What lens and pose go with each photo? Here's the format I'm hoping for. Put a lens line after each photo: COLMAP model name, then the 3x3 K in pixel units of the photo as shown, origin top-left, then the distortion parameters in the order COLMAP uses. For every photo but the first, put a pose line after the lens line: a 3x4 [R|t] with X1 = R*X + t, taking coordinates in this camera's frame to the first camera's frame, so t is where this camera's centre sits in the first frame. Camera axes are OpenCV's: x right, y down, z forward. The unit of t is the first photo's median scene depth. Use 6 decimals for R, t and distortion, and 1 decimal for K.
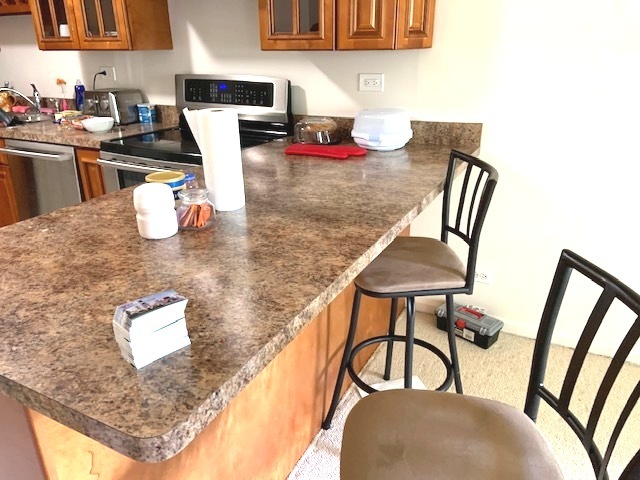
lens RADIAL K [[485.2, 0, 320.0], [0, 485.2, 240.0], [0, 0, 1]] dist [0.106958, -0.161437]
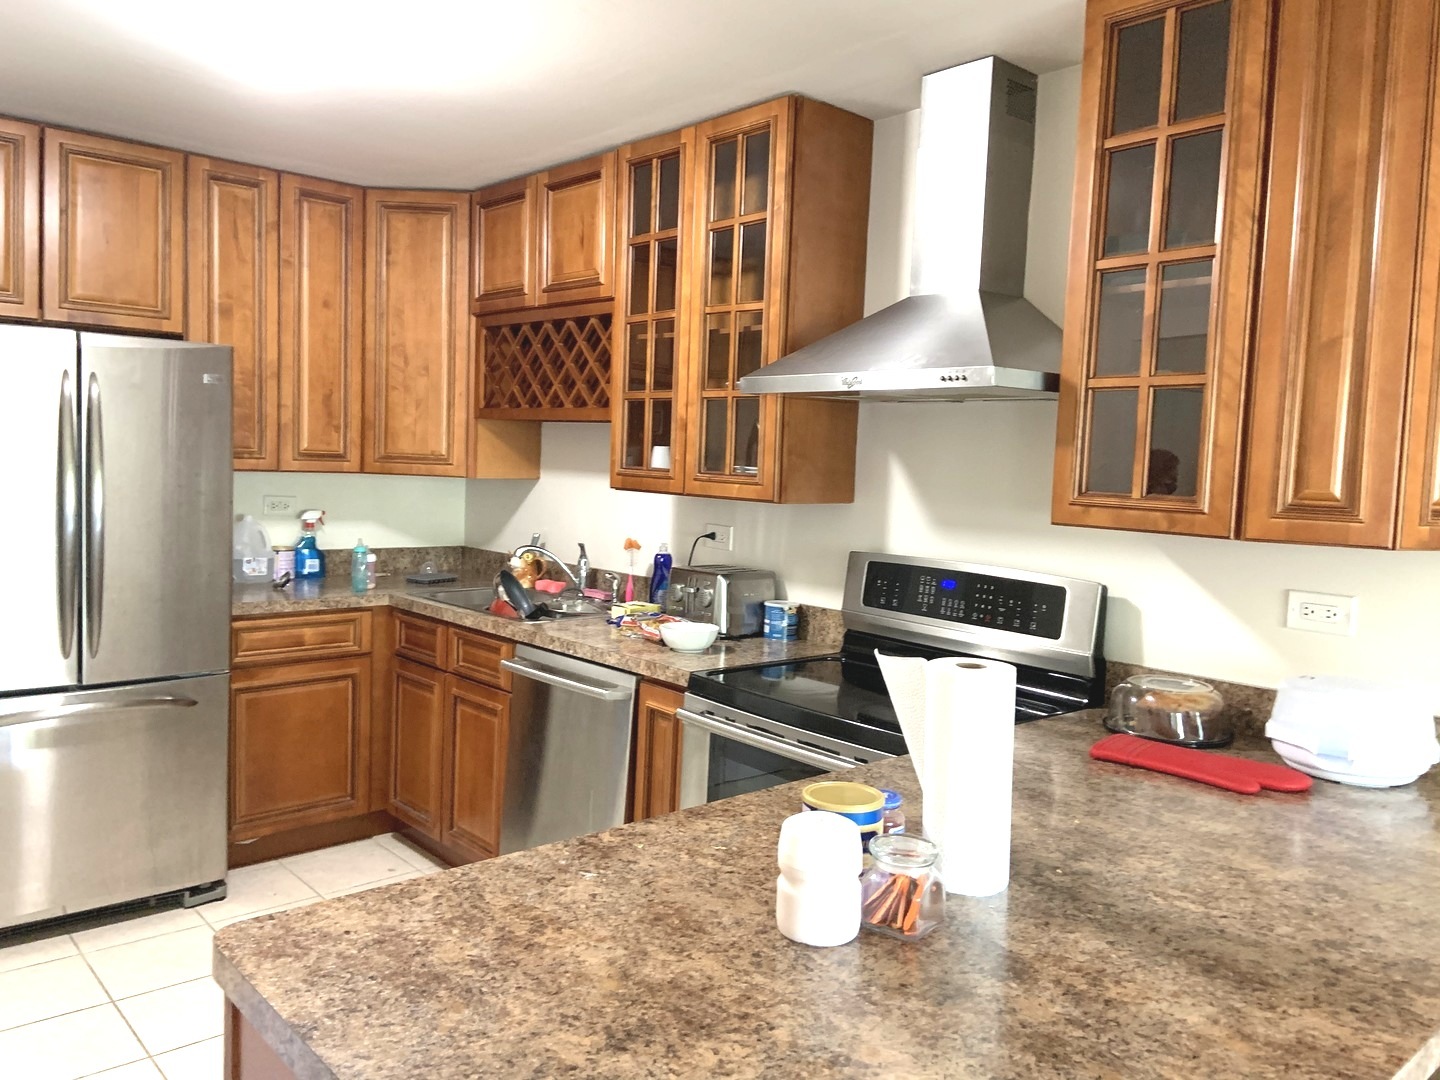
lens RADIAL K [[1091.6, 0, 720.0], [0, 1091.6, 540.0], [0, 0, 1]] dist [0.106958, -0.161437]
pose [[0.935098, 0.074360, -0.346500, -0.055865], [-0.177496, 0.944536, -0.276309, -0.033419], [0.306735, 0.319878, 0.896433, -0.018819]]
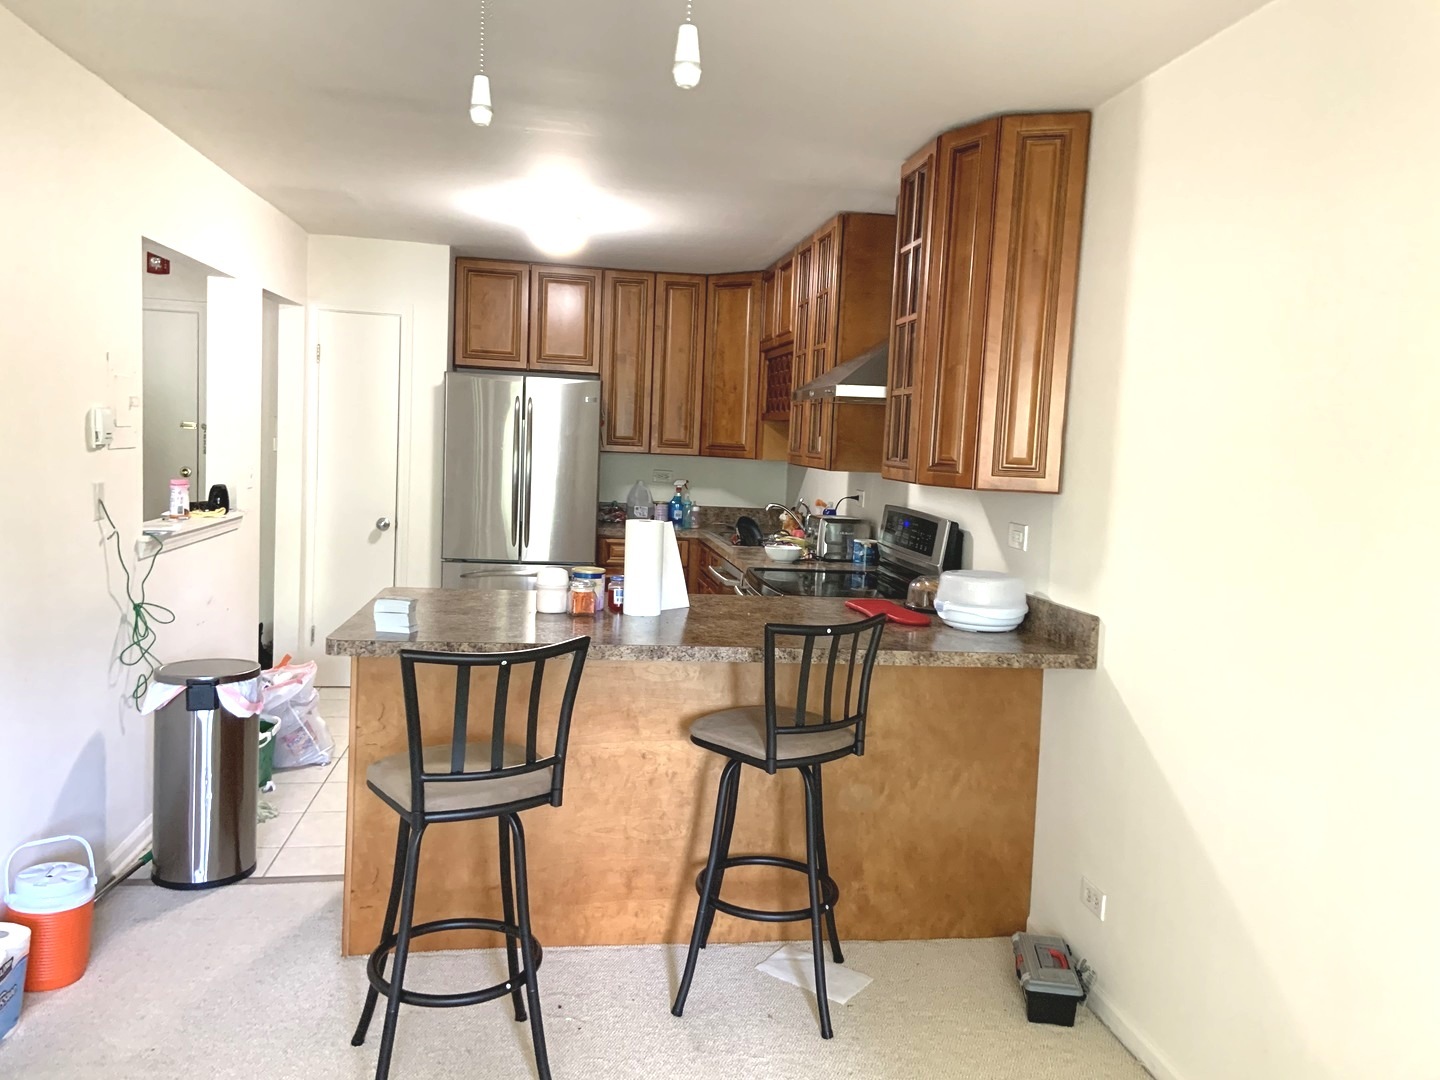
lens RADIAL K [[1091.6, 0, 720.0], [0, 1091.6, 540.0], [0, 0, 1]] dist [0.106958, -0.161437]
pose [[0.581893, 0.114914, -0.805106, 1.210009], [-0.350546, 0.928722, -0.120801, -0.005178], [0.733837, 0.352520, 0.580700, -0.150043]]
